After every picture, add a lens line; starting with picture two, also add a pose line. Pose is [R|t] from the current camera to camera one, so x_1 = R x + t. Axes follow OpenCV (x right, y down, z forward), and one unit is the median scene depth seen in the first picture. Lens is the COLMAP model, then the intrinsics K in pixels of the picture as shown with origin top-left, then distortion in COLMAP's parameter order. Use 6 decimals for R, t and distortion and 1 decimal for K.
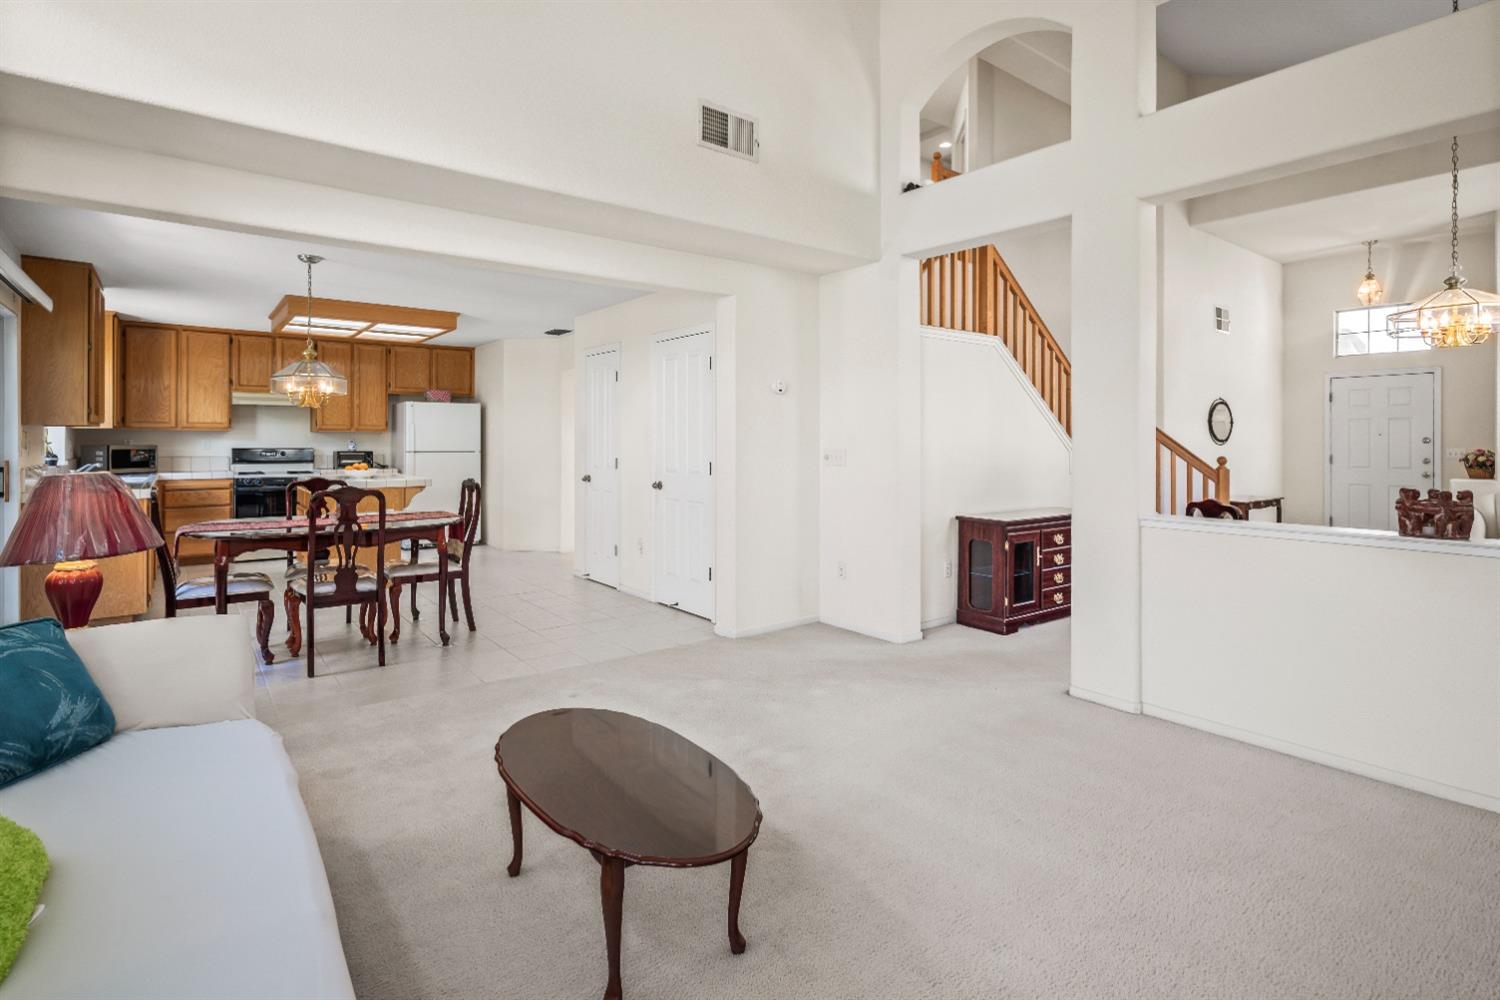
lens RADIAL K [[742.5, 0, 752.7], [0, 742.5, 439.9], [0, 0, 1]] dist [0.000490, 0.000708]
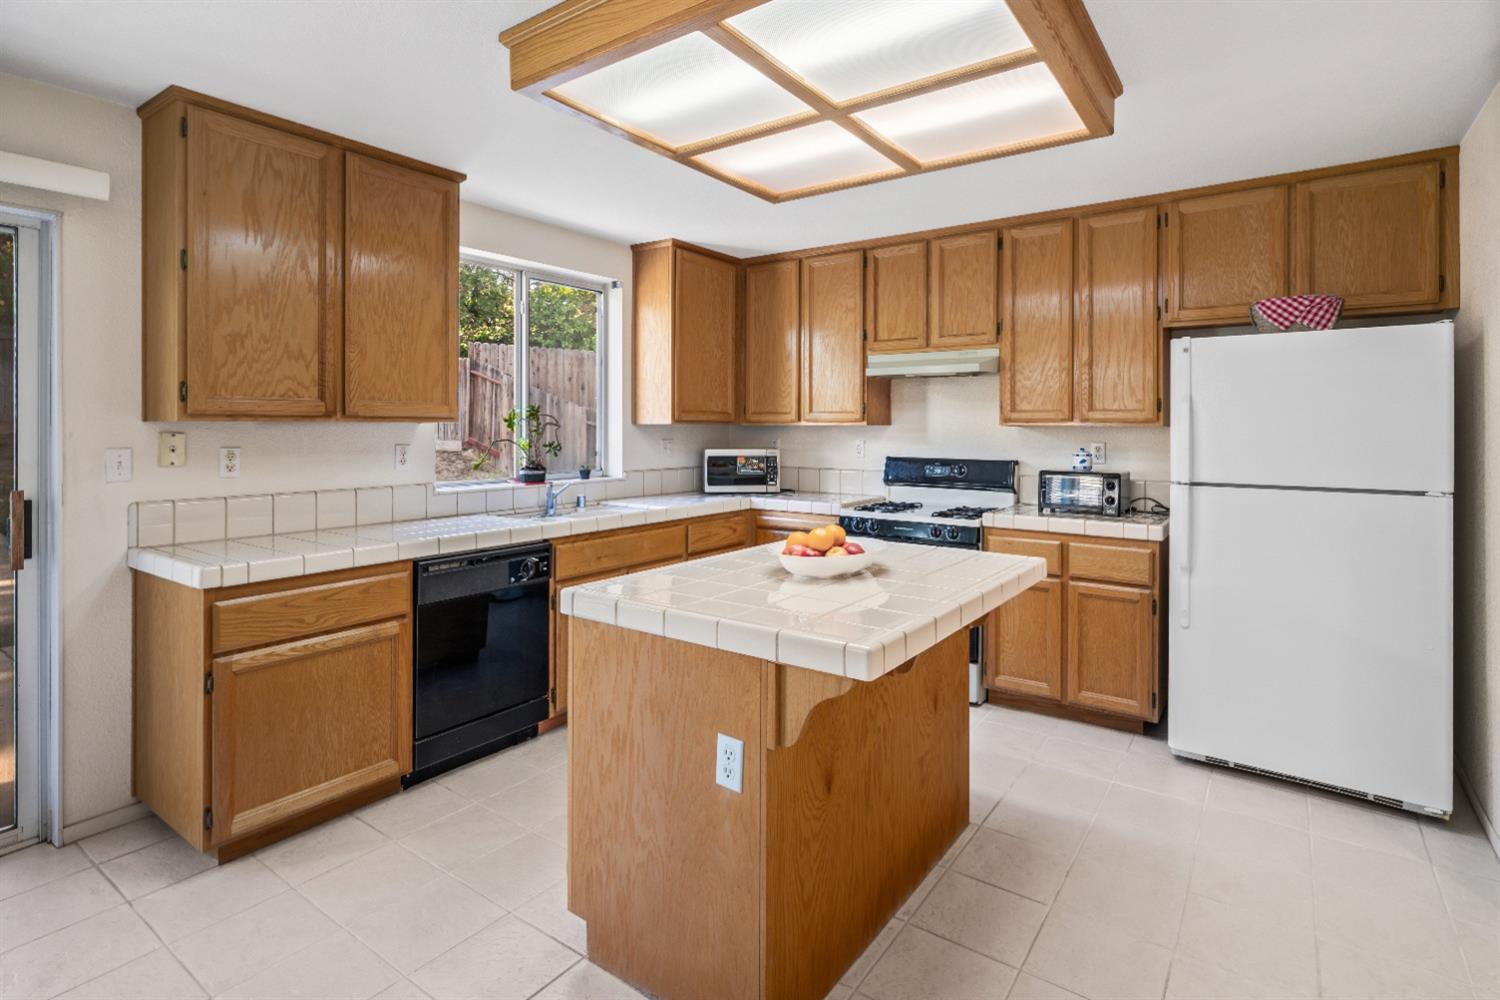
lens RADIAL K [[751.6, 0, 754.0], [0, 751.6, 425.9], [0, 0, 1]] dist [-0.002085, 0.000454]
pose [[0.287354, -0.004884, -0.957812, -0.195432], [-0.002387, 0.999980, -0.005815, -0.008777], [0.957822, 0.003957, 0.287336, 0.762164]]
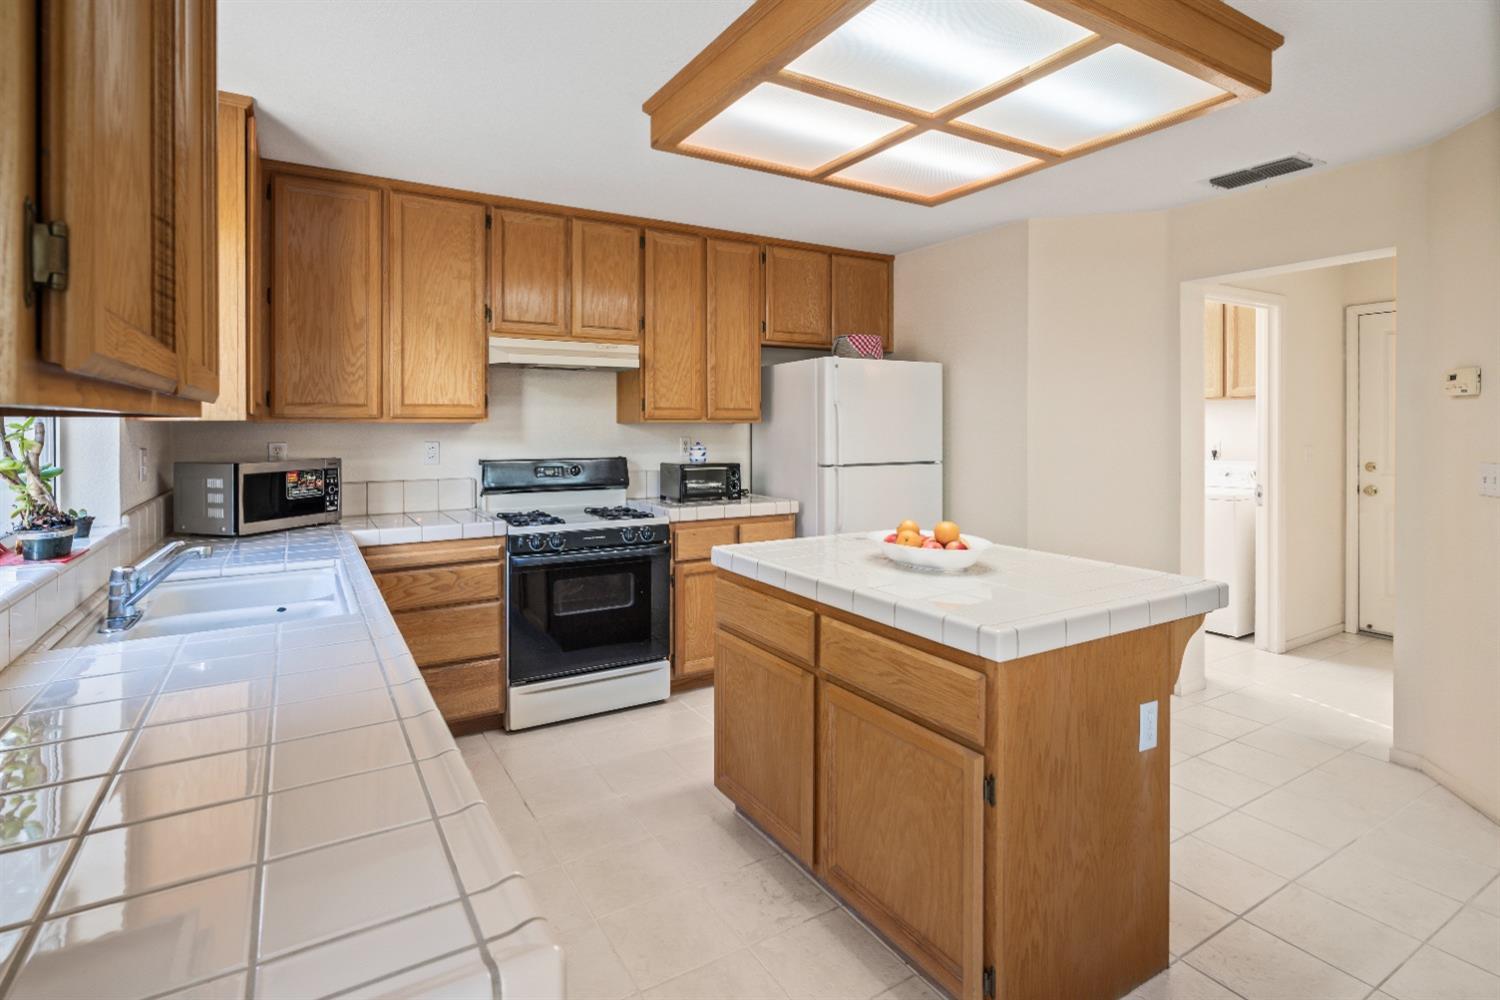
lens RADIAL K [[751.6, 0, 754.0], [0, 751.6, 425.9], [0, 0, 1]] dist [-0.002085, 0.000454]
pose [[0.993470, -0.005665, -0.113955, -0.492824], [0.005757, 0.999983, 0.000478, -0.009930], [0.113951, -0.001130, 0.993486, 0.571029]]
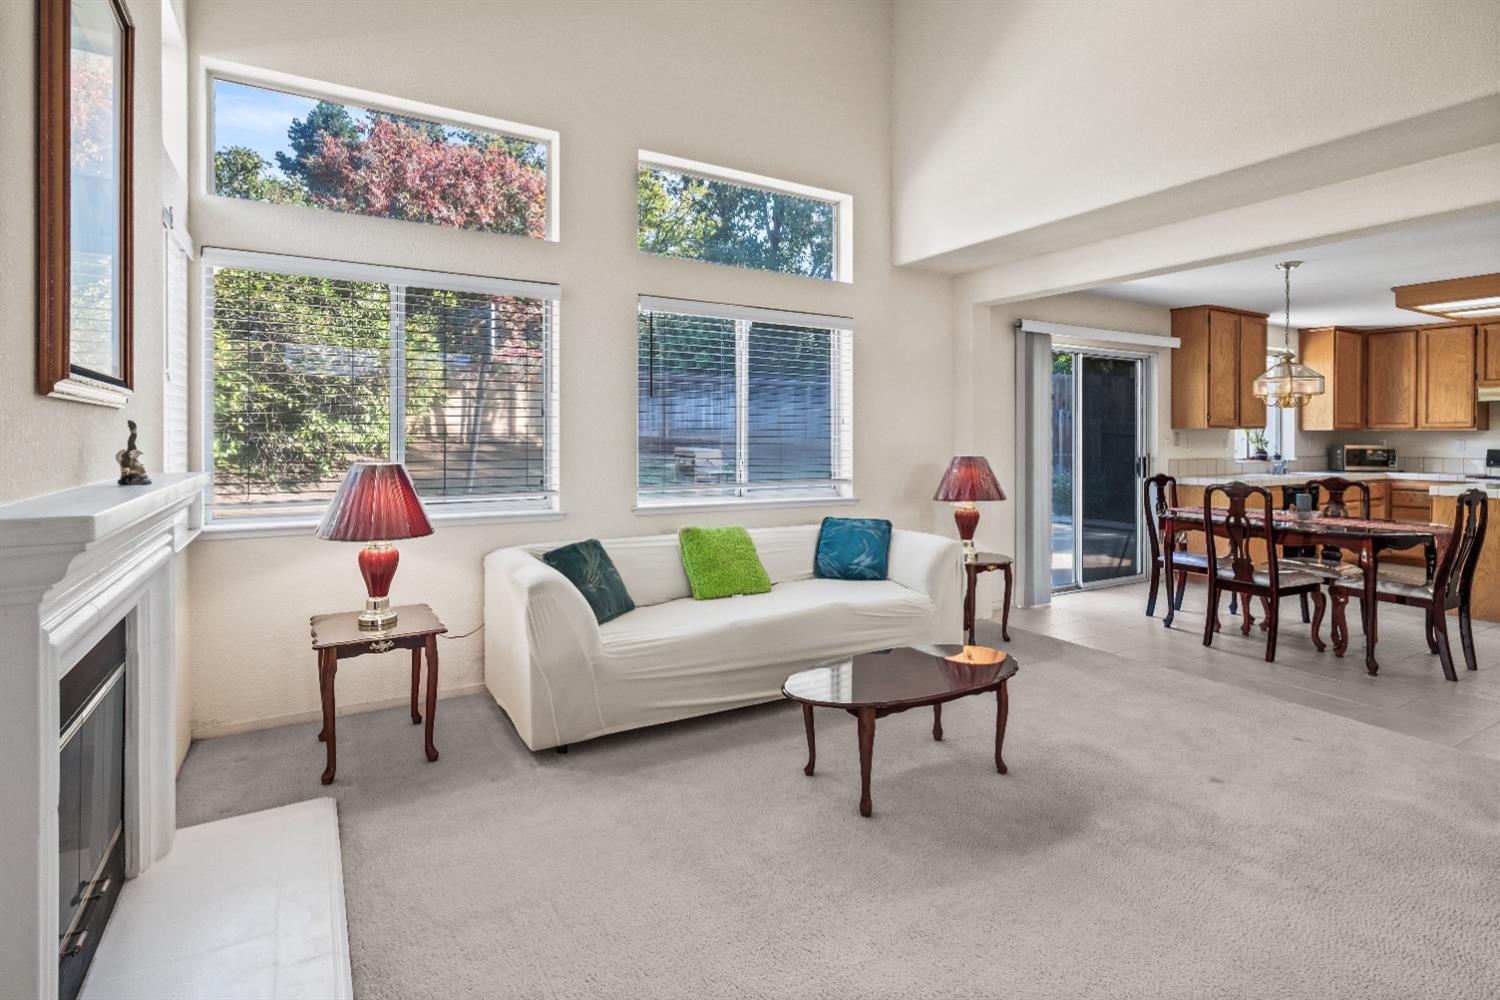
lens RADIAL K [[742.5, 0, 752.7], [0, 742.5, 439.9], [0, 0, 1]] dist [0.000490, 0.000708]
pose [[-0.126249, -0.001089, -0.991998, 0.320023], [-0.002692, 0.999996, -0.000755, 0.002557], [0.991995, 0.002575, -0.126251, 0.230599]]
